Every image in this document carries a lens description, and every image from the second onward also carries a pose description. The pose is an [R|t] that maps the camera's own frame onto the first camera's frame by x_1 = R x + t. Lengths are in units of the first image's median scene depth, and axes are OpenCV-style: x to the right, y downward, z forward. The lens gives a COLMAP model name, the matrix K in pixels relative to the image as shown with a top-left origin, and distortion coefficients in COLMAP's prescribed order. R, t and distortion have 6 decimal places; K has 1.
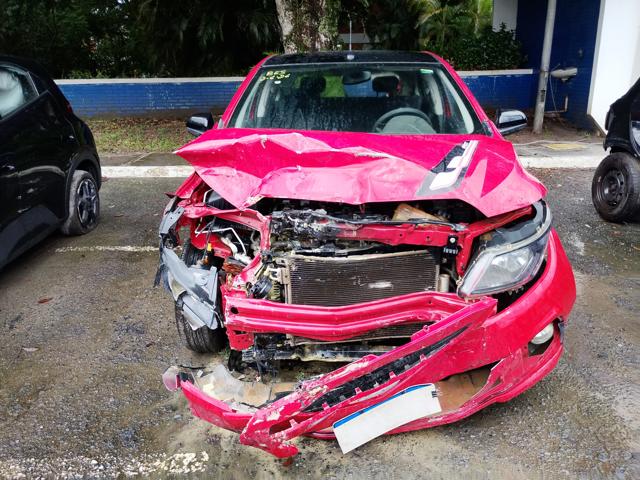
lens RADIAL K [[529.6, 0, 320.0], [0, 529.6, 240.0], [0, 0, 1]] dist [0.059261, -0.079840]
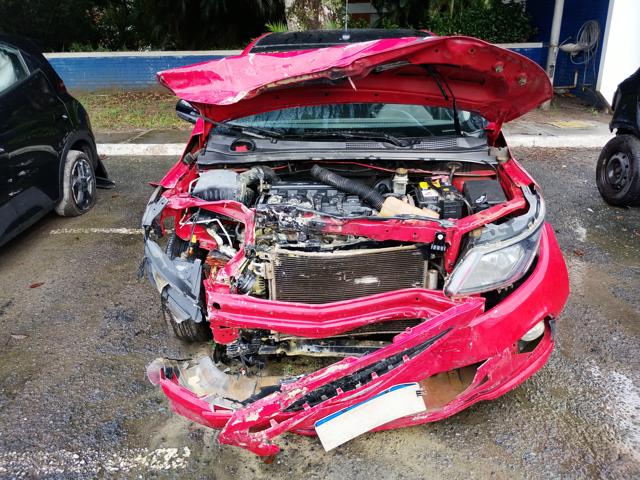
lens RADIAL K [[529.6, 0, 320.0], [0, 529.6, 240.0], [0, 0, 1]] dist [0.059261, -0.079840]
pose [[0.999901, 0.007165, -0.012141, 0.024282], [-0.006561, 0.998772, 0.049108, -0.023129], [0.012478, -0.049023, 0.998720, 0.017247]]
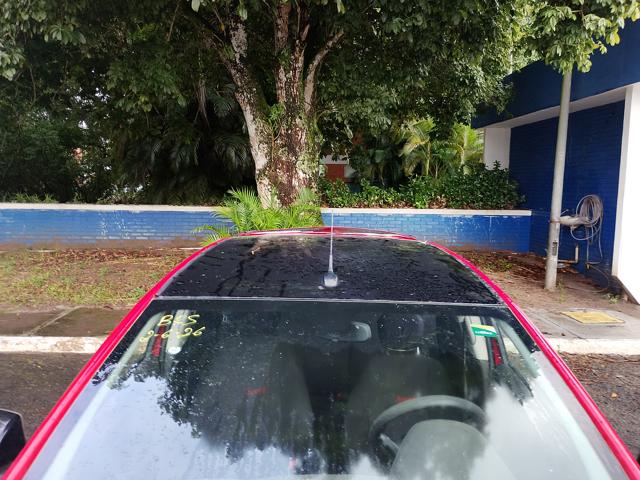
lens RADIAL K [[529.6, 0, 320.0], [0, 529.6, 240.0], [0, 0, 1]] dist [0.059261, -0.079840]
pose [[0.998786, 0.034734, 0.034916, 0.026670], [-0.027006, 0.979119, -0.201488, -0.278346], [-0.041186, 0.200301, 0.978868, 0.481402]]
